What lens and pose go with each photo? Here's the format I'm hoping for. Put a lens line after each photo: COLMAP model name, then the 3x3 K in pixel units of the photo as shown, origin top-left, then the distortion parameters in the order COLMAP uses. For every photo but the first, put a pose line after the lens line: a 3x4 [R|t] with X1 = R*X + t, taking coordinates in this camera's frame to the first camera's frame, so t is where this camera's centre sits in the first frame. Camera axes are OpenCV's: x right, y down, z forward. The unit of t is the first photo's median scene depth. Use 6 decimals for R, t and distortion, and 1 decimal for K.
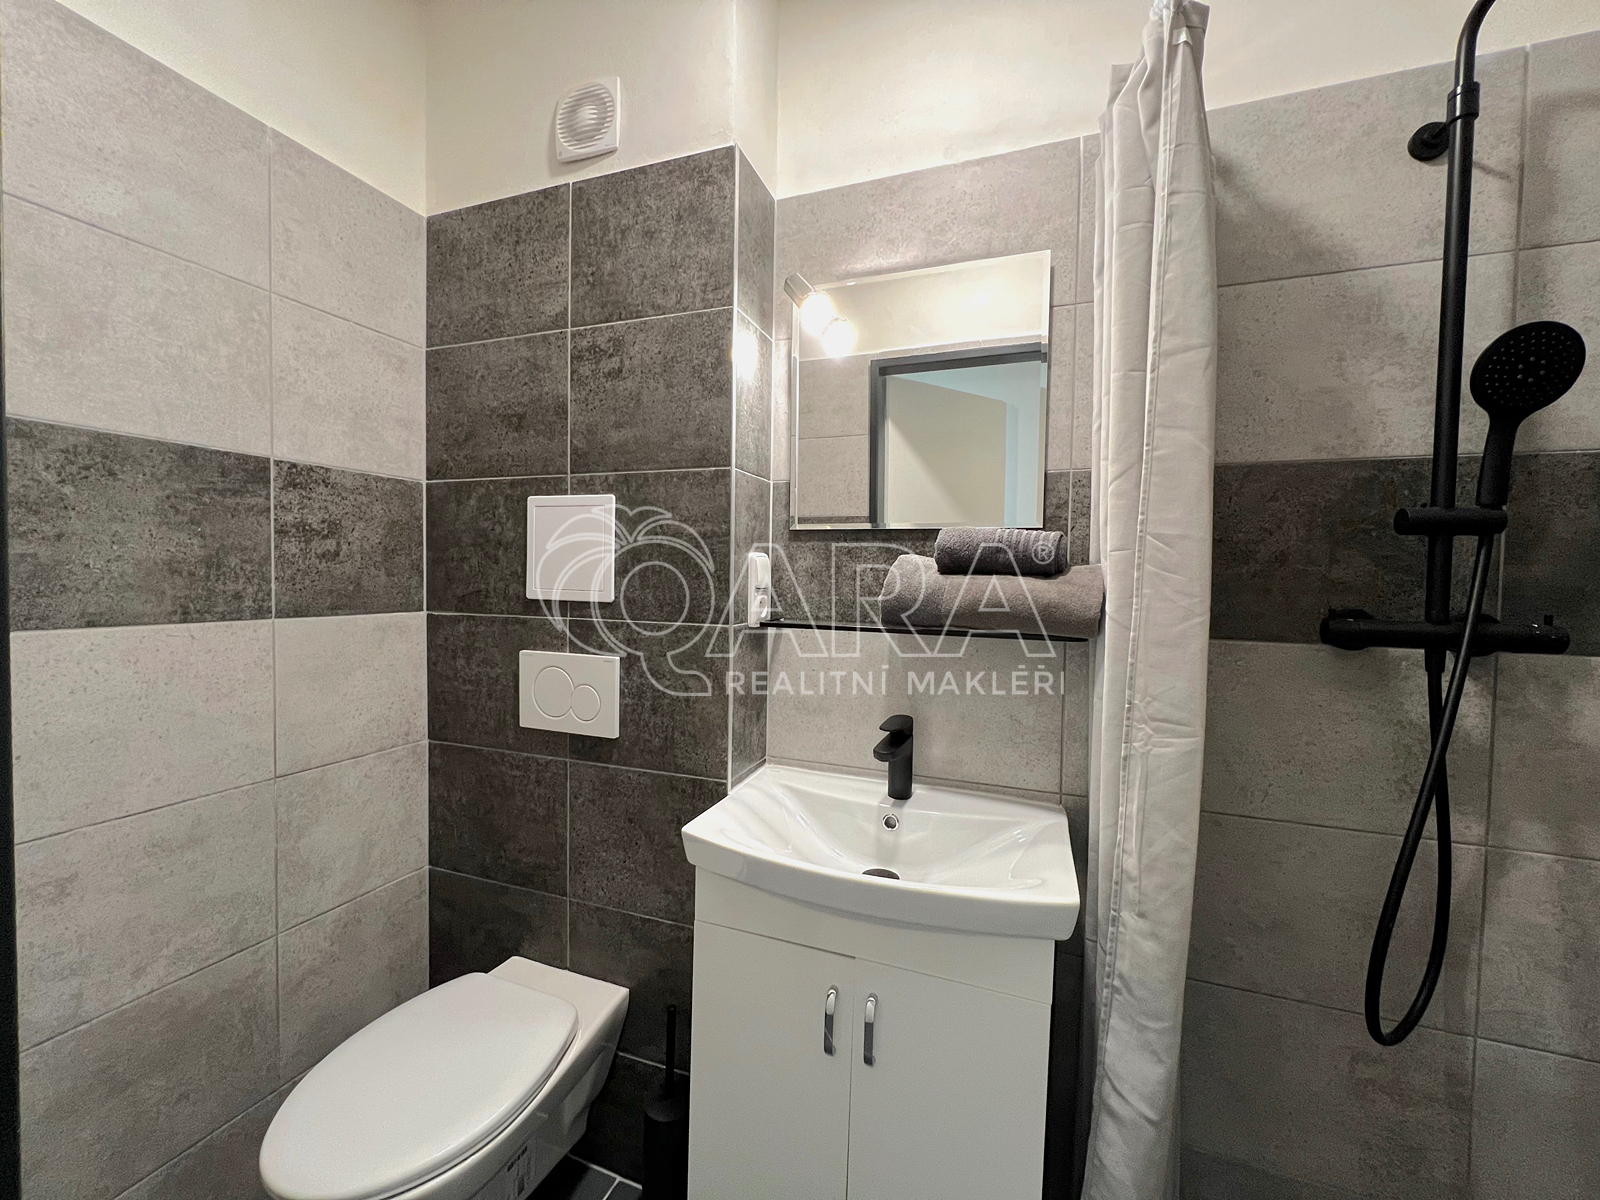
lens RADIAL K [[643.0, 0, 799.3], [0, 643.0, 597.9], [0, 0, 1]] dist [0.000396, 0.000028]
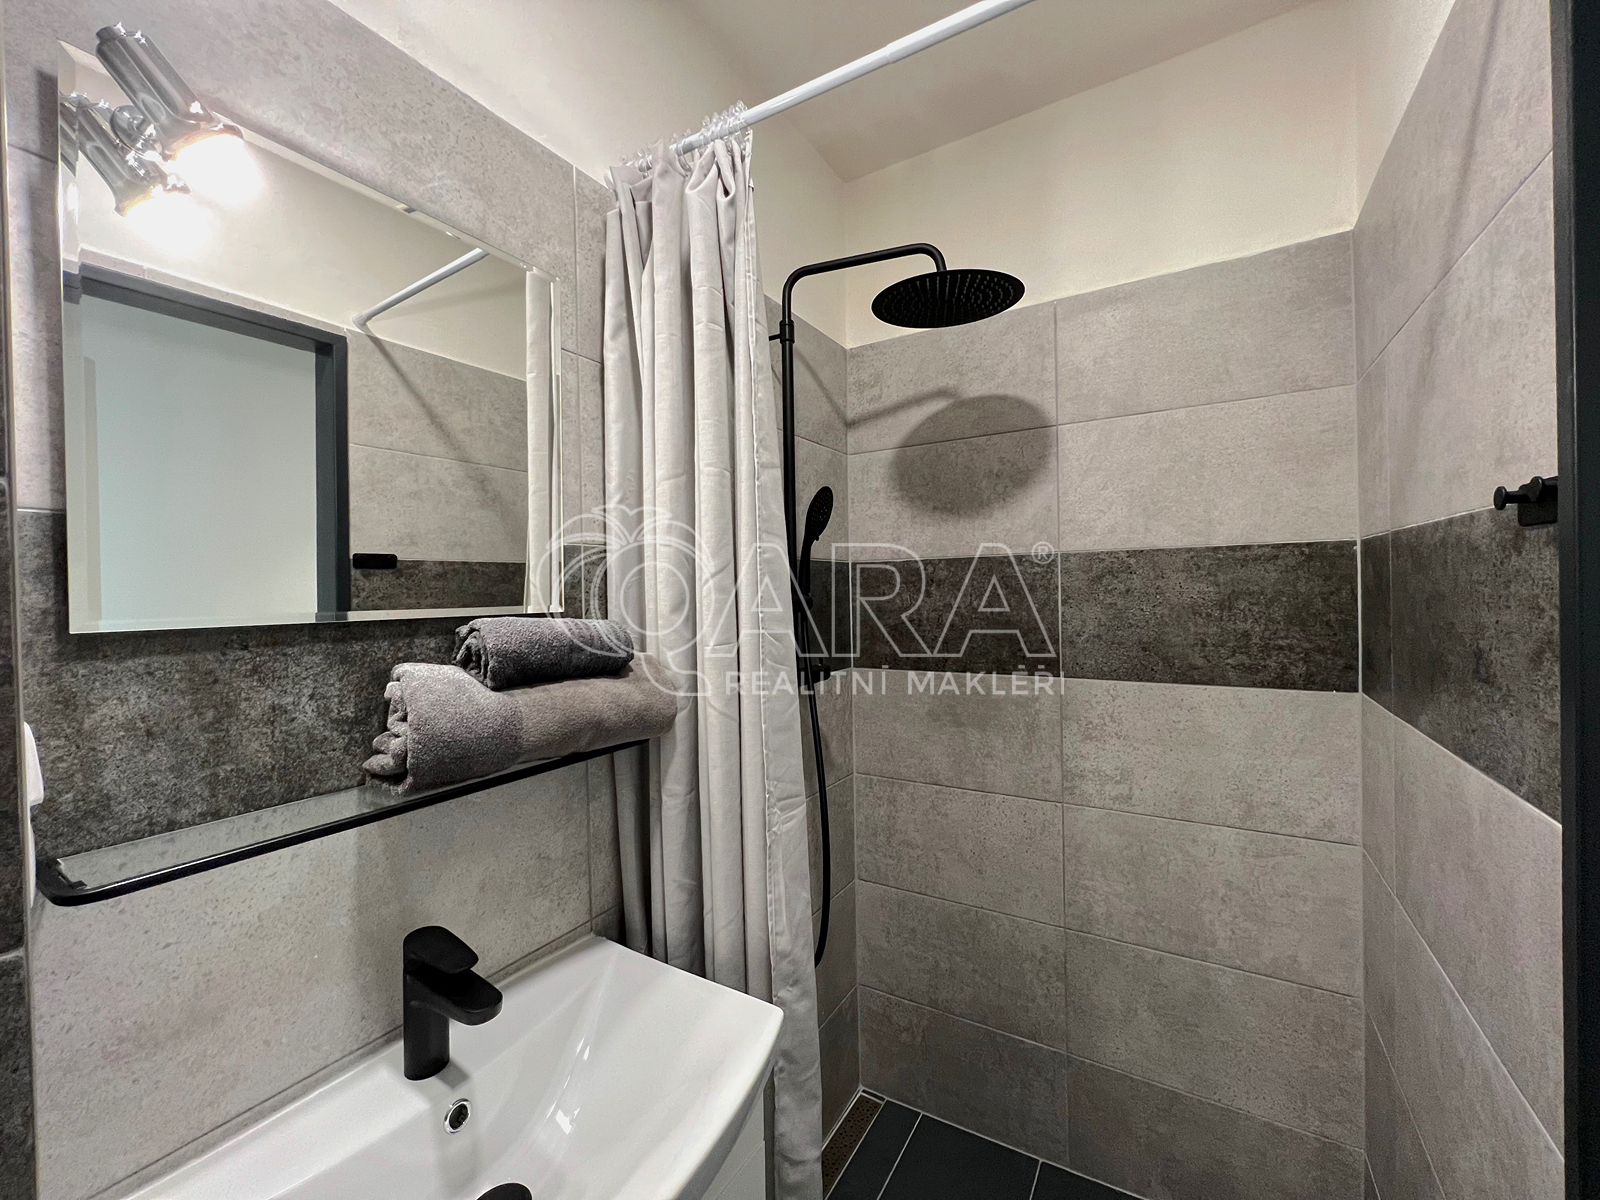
lens RADIAL K [[643.0, 0, 802.6], [0, 643.0, 595.1], [0, 0, 1]] dist [0.000396, 0.000028]
pose [[0.190427, -0.032121, 0.981176, -0.402012], [0.053951, 0.998297, 0.022211, -0.144592], [-0.980218, 0.048706, 0.191836, 0.590429]]
